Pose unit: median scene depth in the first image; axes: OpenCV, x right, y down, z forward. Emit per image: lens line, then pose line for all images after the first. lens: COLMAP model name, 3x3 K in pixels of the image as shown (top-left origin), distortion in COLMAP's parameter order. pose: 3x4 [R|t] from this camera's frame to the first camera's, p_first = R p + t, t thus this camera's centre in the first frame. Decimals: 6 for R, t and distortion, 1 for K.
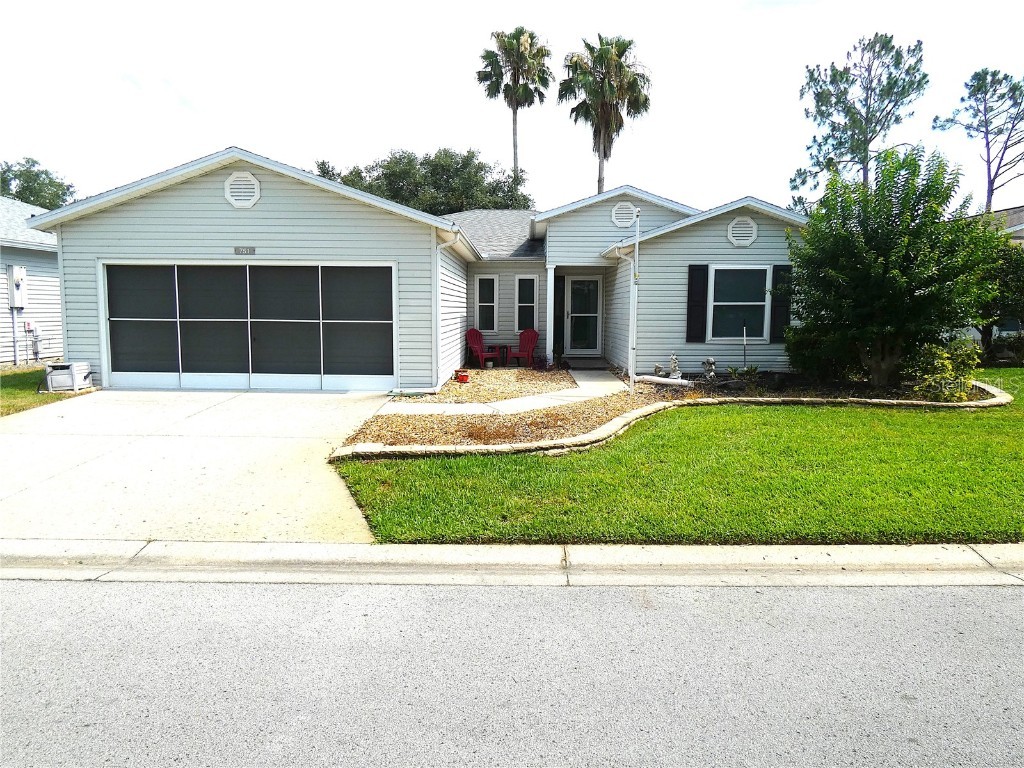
lens RADIAL K [[655.8, 0, 512.0], [0, 655.8, 384.0], [0, 0, 1]] dist [-0.002012, -0.020268]
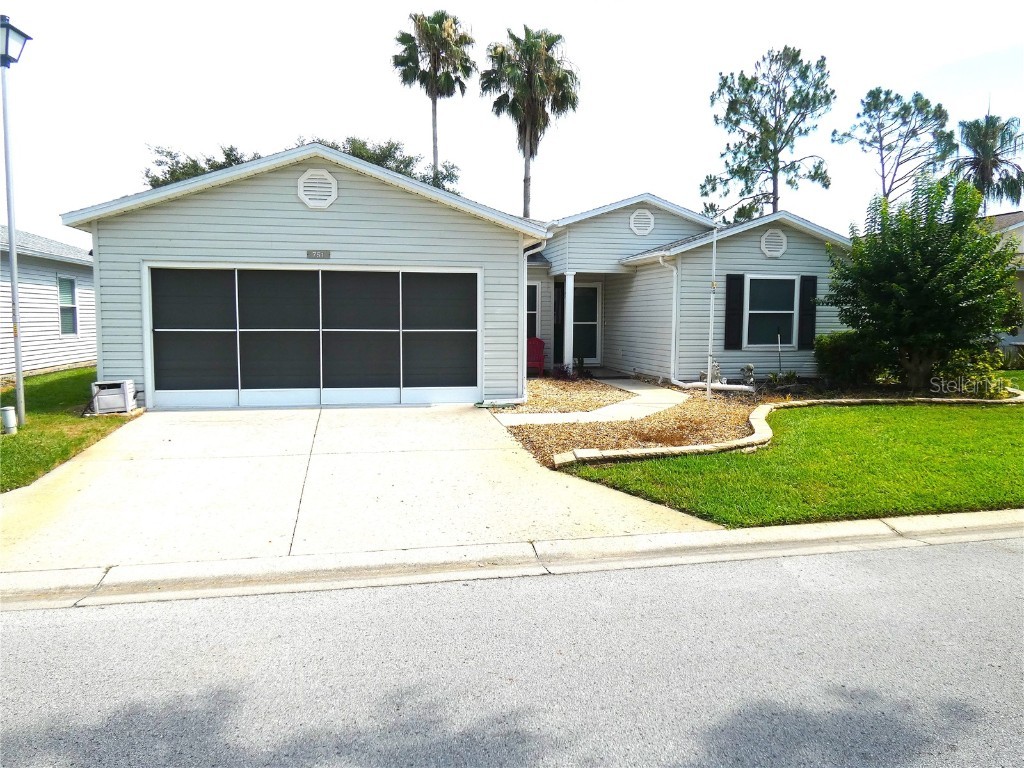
lens RADIAL K [[731.2, 0, 515.7], [0, 731.2, 408.0], [0, 0, 1]] dist [-0.039467, 0.001117]
pose [[0.976905, -0.027895, 0.211847, -0.301389], [0.025686, 0.999583, 0.013171, 0.004435], [-0.212126, -0.007425, 0.977214, -0.047537]]
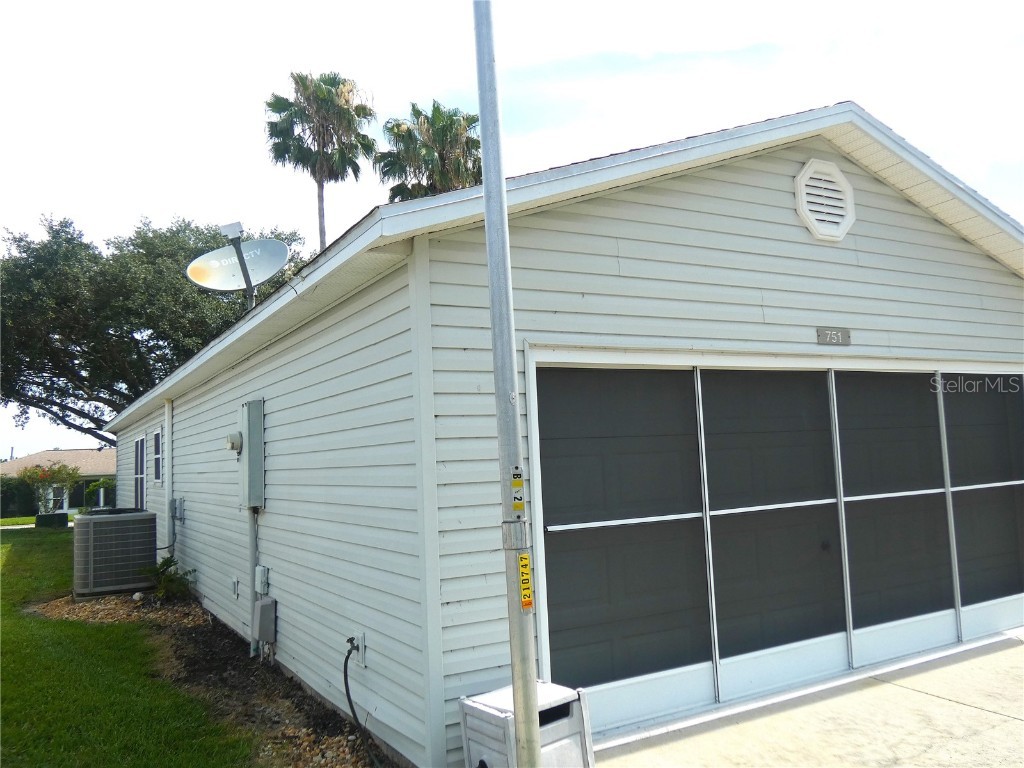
lens RADIAL K [[833.2, 0, 528.7], [0, 833.2, 386.0], [0, 0, 1]] dist [-0.008478, -0.004752]
pose [[0.853947, -0.005989, 0.520326, -0.720131], [0.113944, 0.977819, -0.175747, -0.083090], [-0.507732, 0.209367, 0.835688, 0.548196]]
